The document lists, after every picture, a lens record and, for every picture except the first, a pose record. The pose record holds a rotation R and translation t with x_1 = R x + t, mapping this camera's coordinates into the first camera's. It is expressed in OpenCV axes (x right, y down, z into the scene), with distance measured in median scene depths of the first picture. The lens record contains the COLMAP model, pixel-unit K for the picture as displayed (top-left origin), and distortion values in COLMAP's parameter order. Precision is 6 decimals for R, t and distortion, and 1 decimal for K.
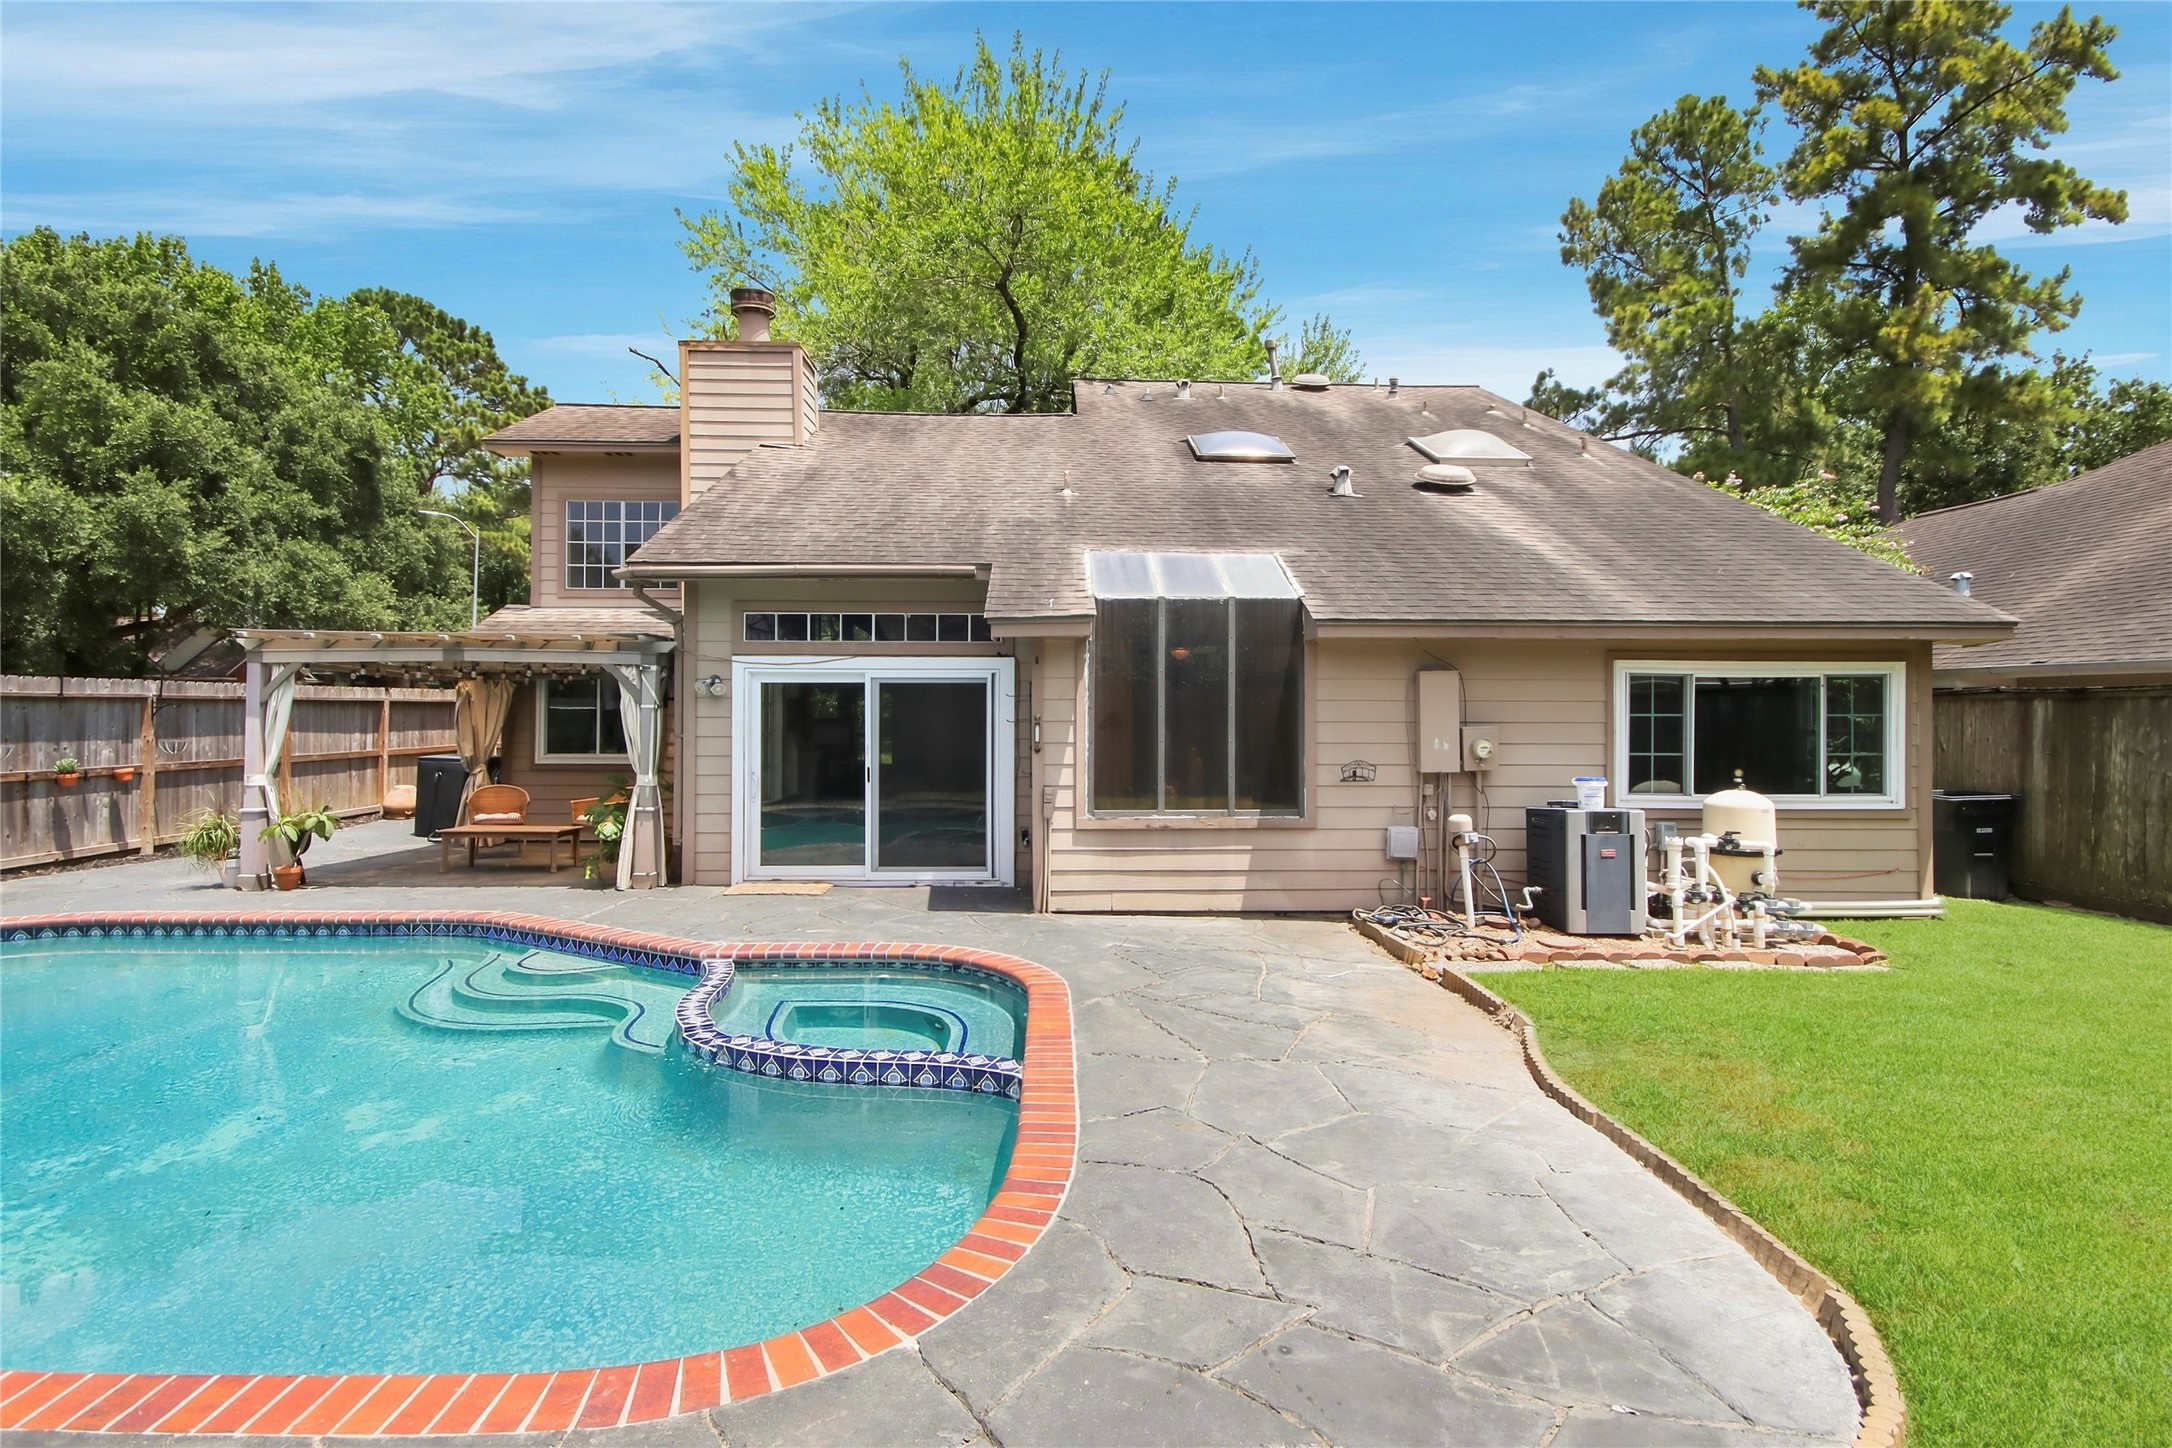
lens RADIAL K [[1033.5, 0, 1058.2], [0, 1033.5, 714.9], [0, 0, 1]] dist [0.028563, -0.014959]
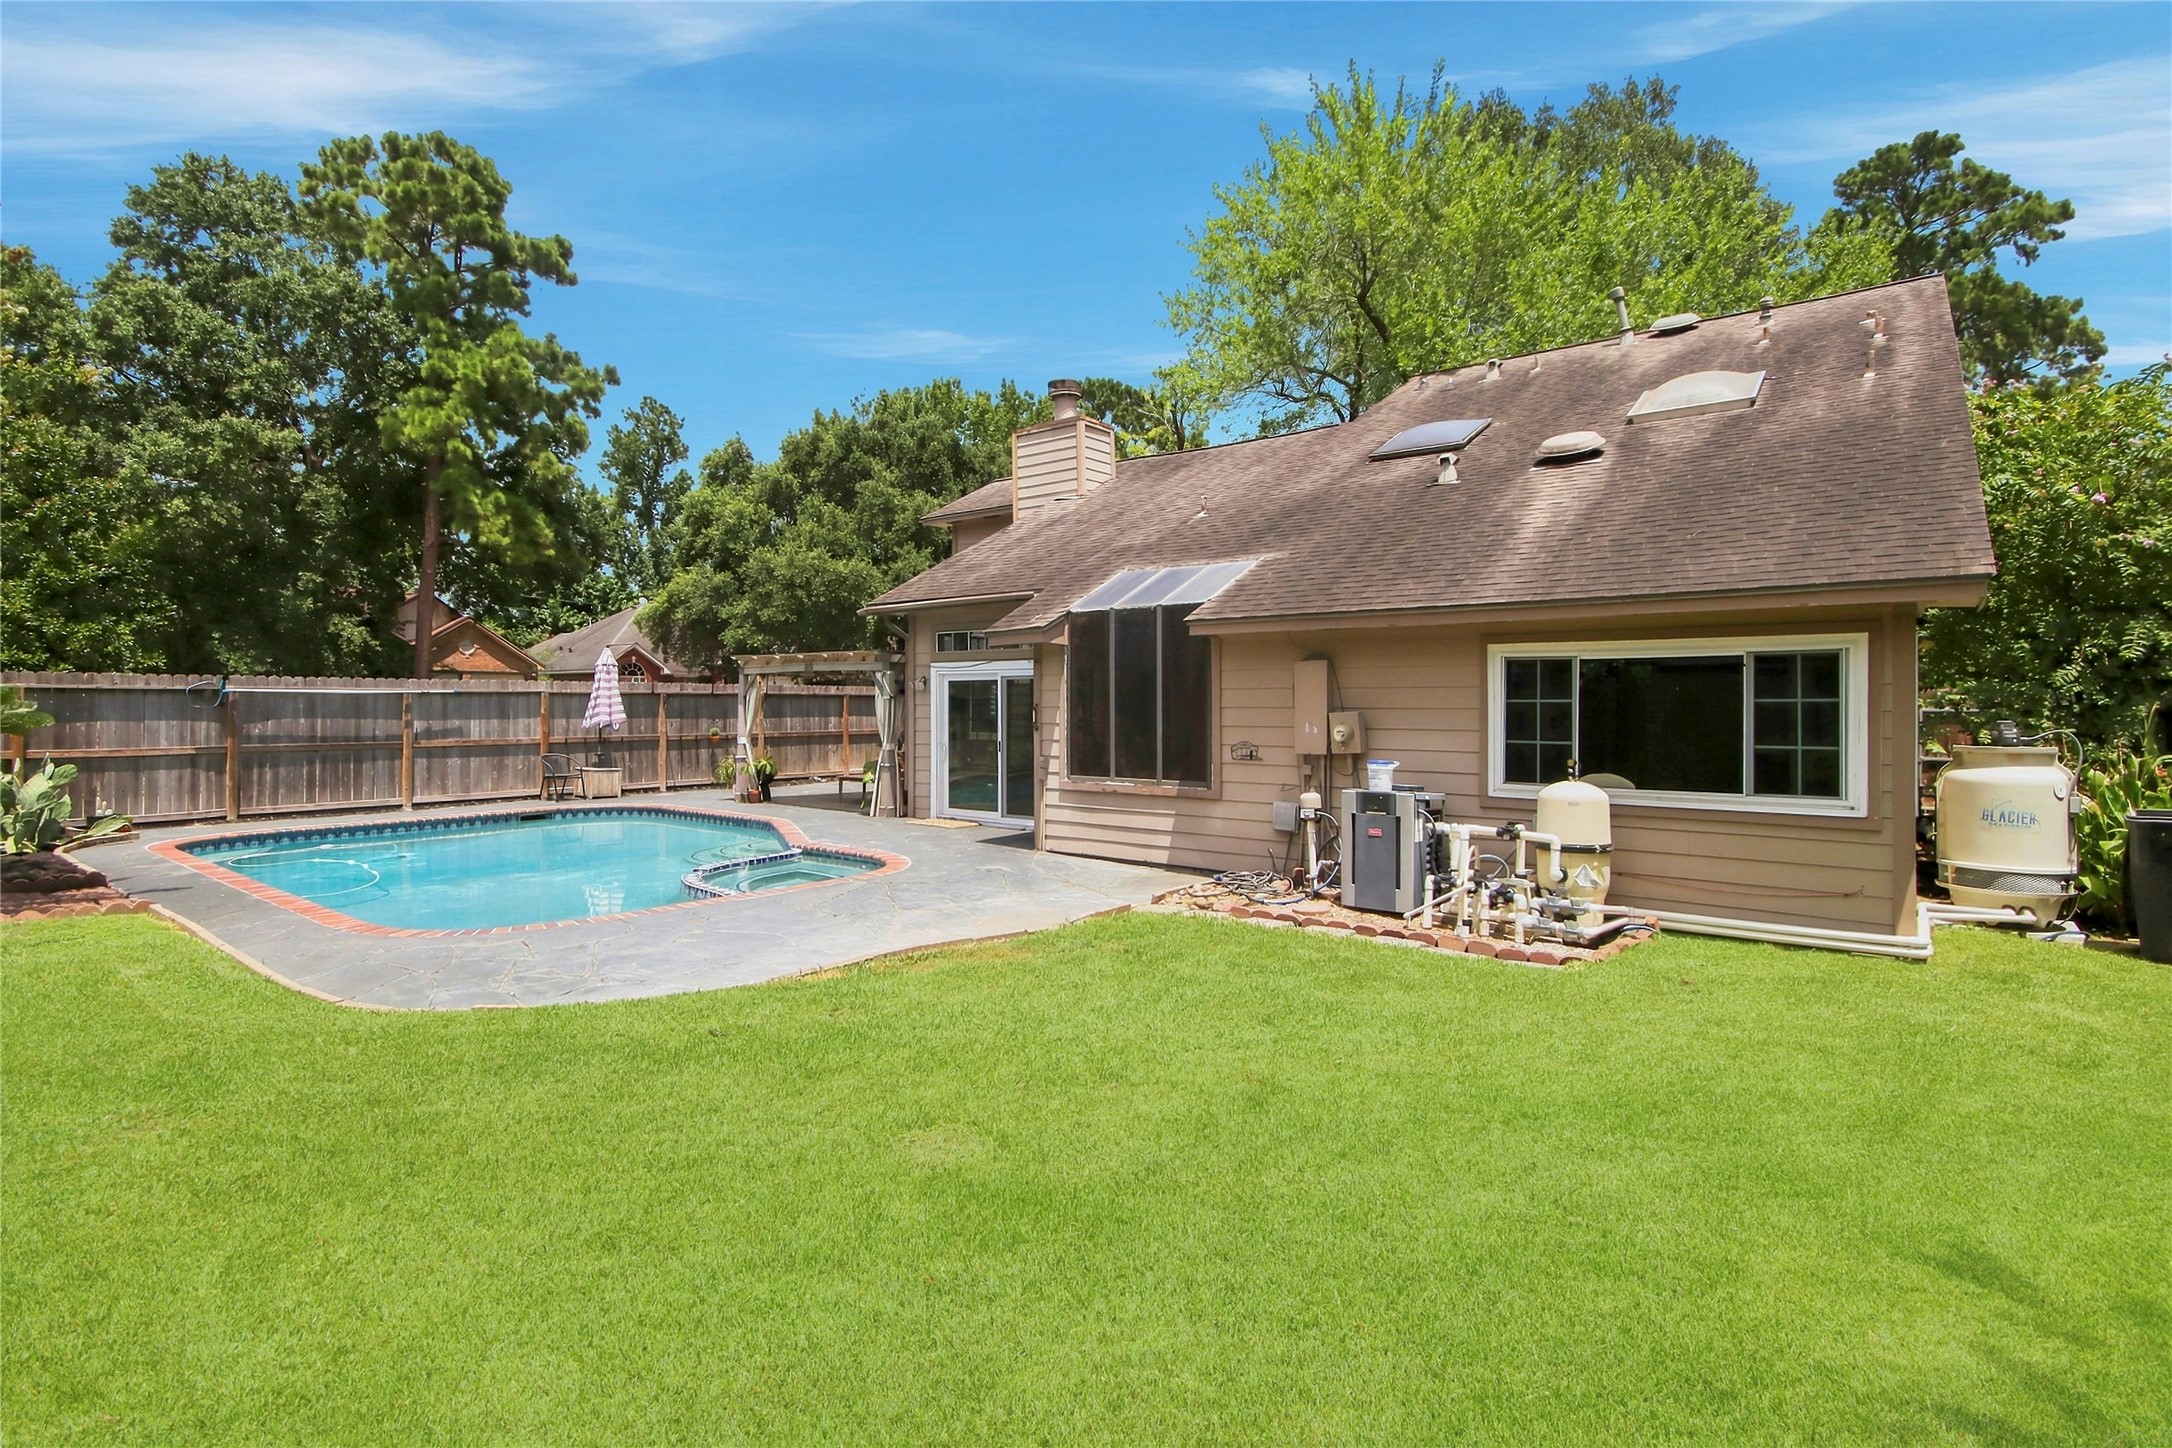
lens RADIAL K [[1003.6, 0, 1086.0], [0, 1003.6, 724.0], [0, 0, 1]] dist [0.027268, 0.000067]
pose [[0.786356, 0.011225, -0.617671, 0.813547], [-0.000291, 0.999842, 0.017801, 0.005113], [0.617773, -0.013818, 0.786235, 0.024755]]
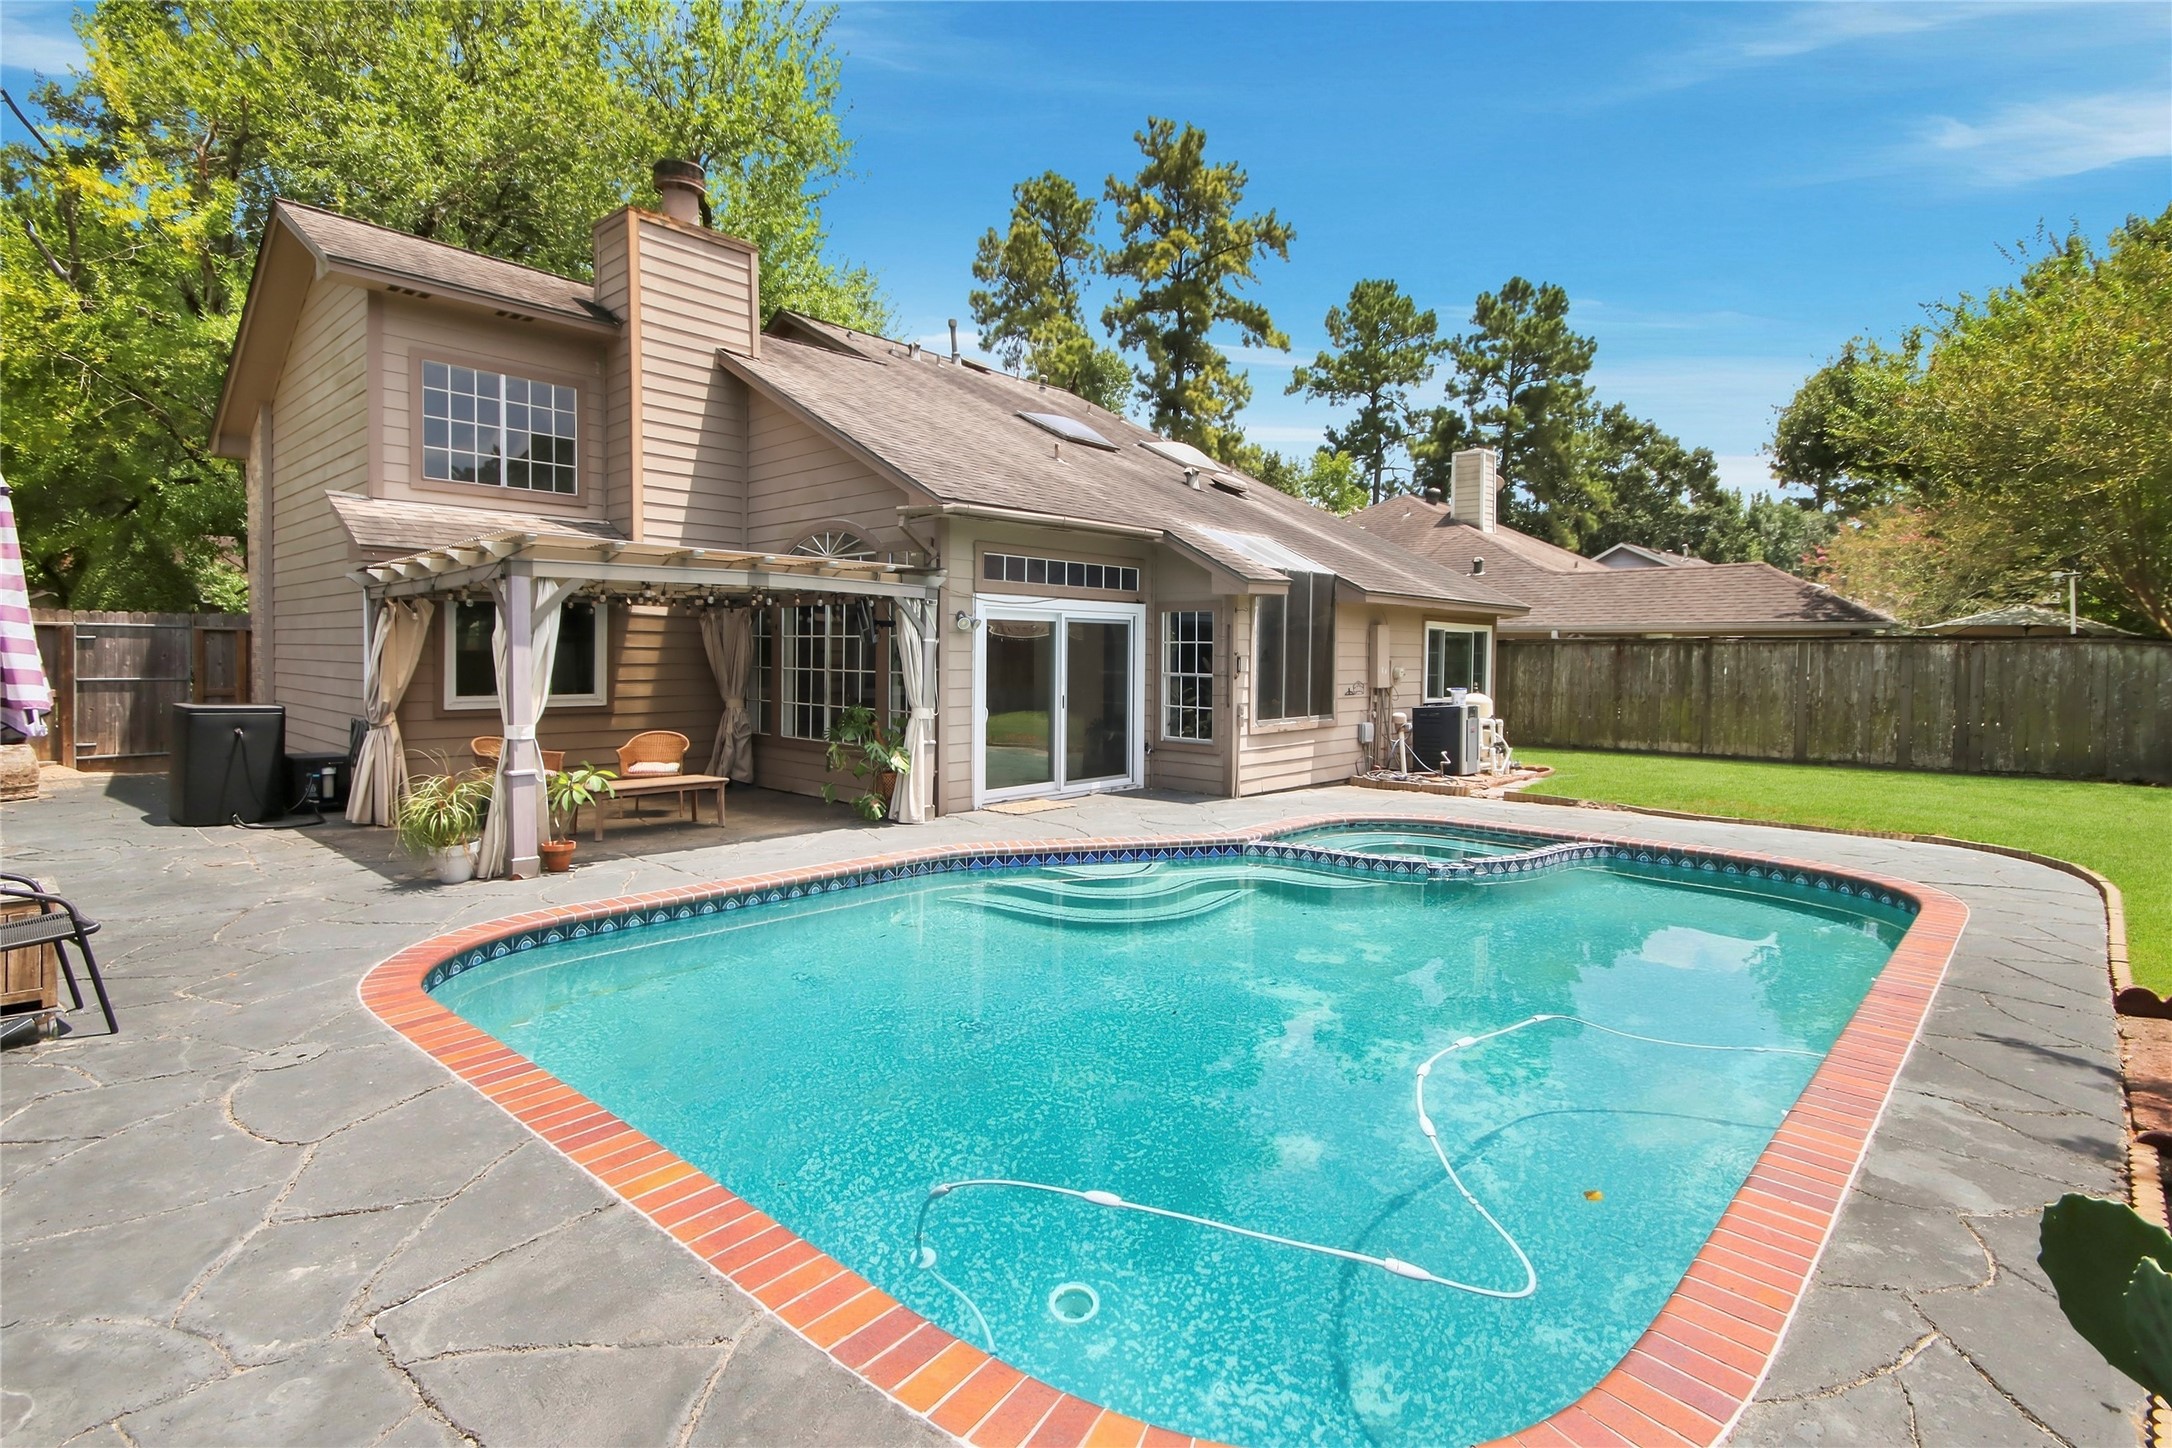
lens RADIAL K [[1033.5, 0, 1058.2], [0, 1033.5, 714.9], [0, 0, 1]] dist [0.028563, -0.014959]
pose [[0.703331, -0.039568, 0.709760, -1.112320], [-0.004687, 0.998170, 0.060291, 0.002807], [-0.710847, -0.045731, 0.701859, 0.218565]]
